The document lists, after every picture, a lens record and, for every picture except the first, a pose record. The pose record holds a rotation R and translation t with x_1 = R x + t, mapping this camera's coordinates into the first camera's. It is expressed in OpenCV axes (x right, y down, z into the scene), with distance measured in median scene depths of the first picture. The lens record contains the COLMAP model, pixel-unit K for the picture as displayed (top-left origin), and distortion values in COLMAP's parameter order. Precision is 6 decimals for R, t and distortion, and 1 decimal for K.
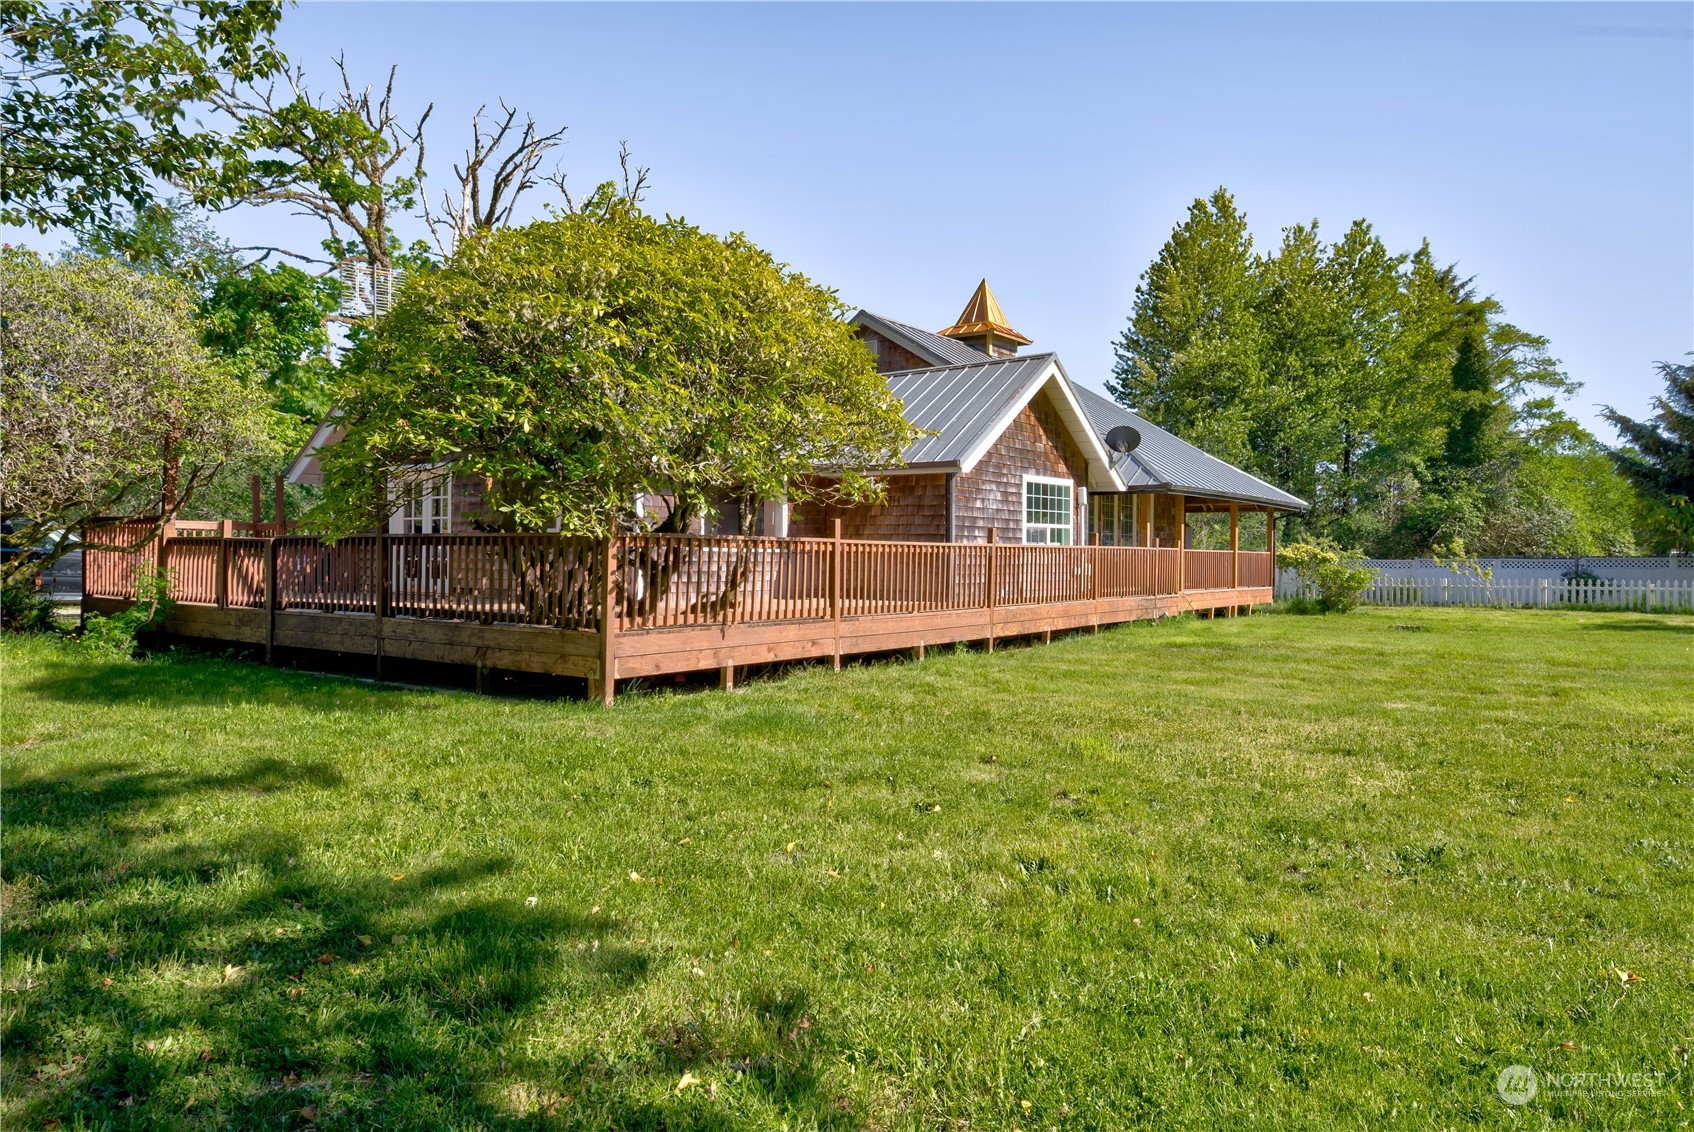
lens RADIAL K [[1074.6, 0, 847.0], [0, 1074.6, 566.0], [0, 0, 1]] dist [-0.002096, -0.000518]
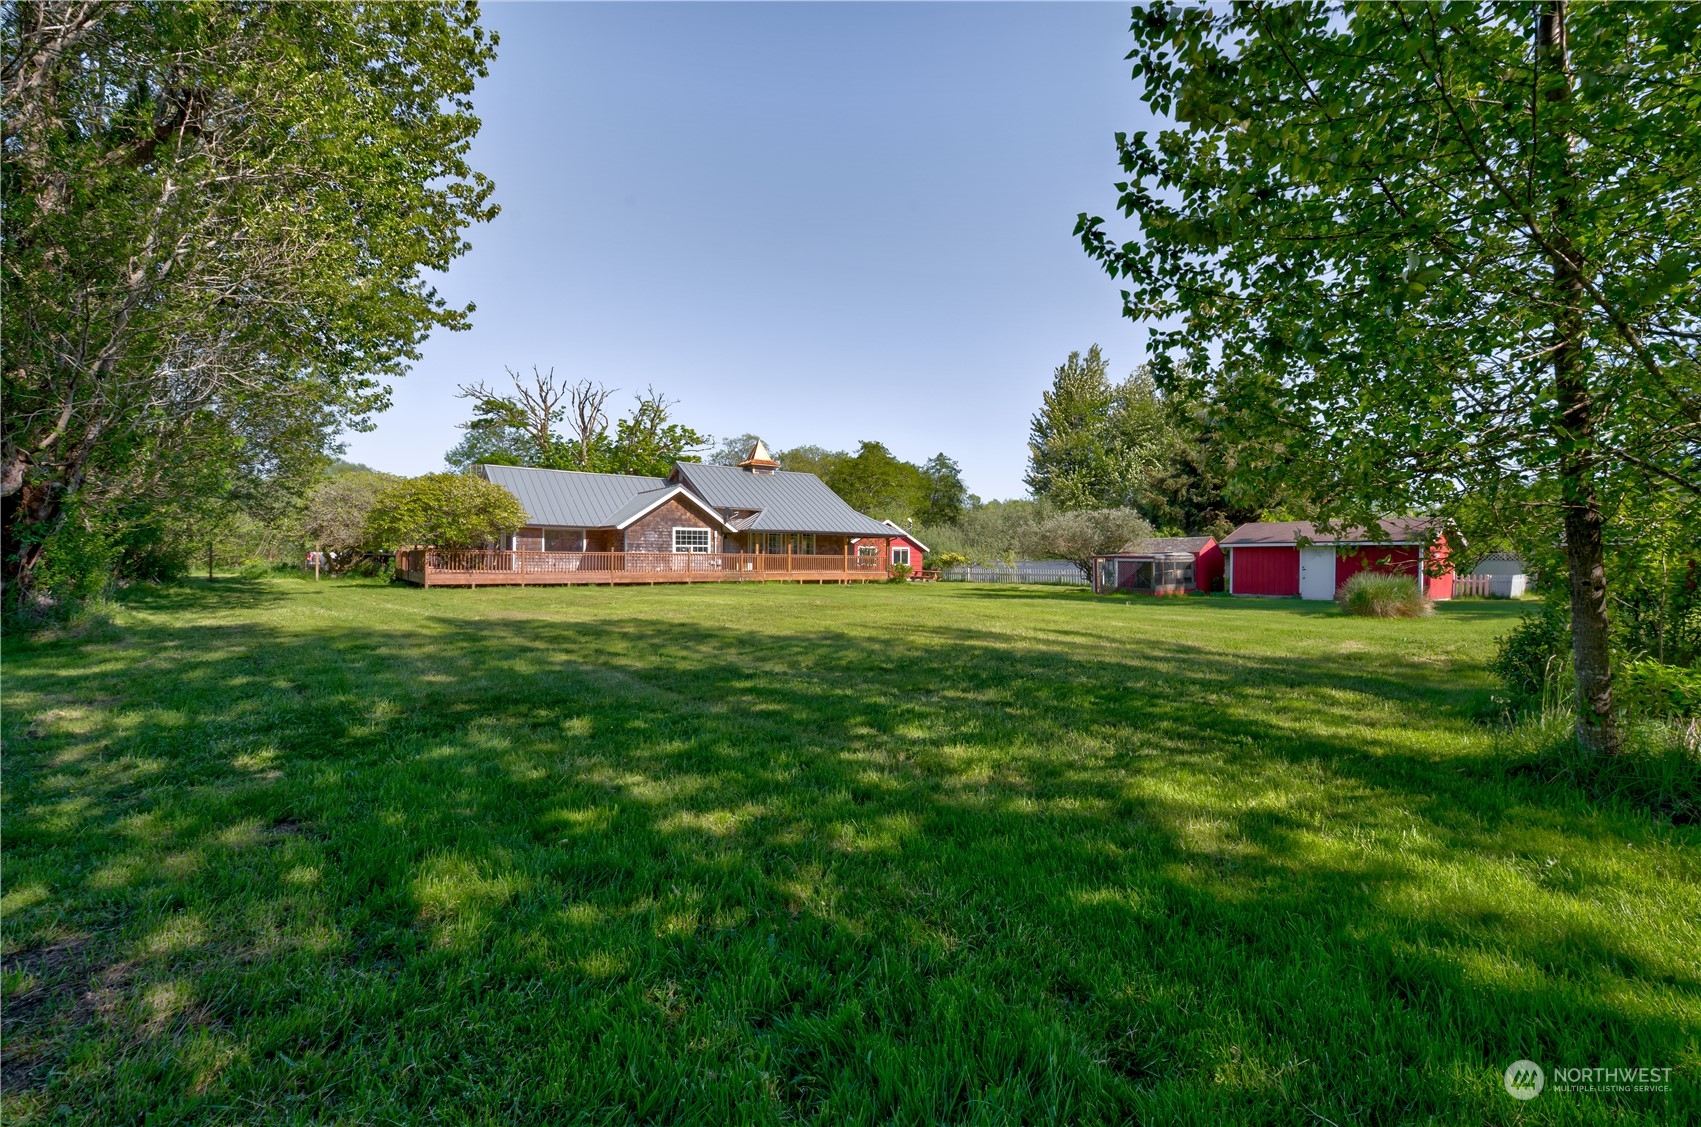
lens RADIAL K [[725.8, 0, 858.2], [0, 725.8, 563.9], [0, 0, 1]] dist [-0.002093, 0.000506]
pose [[0.954981, 0.001755, -0.296661, 1.137261], [-0.004366, 0.999957, -0.008136, 0.021144], [0.296634, 0.009065, 0.954948, -0.622398]]
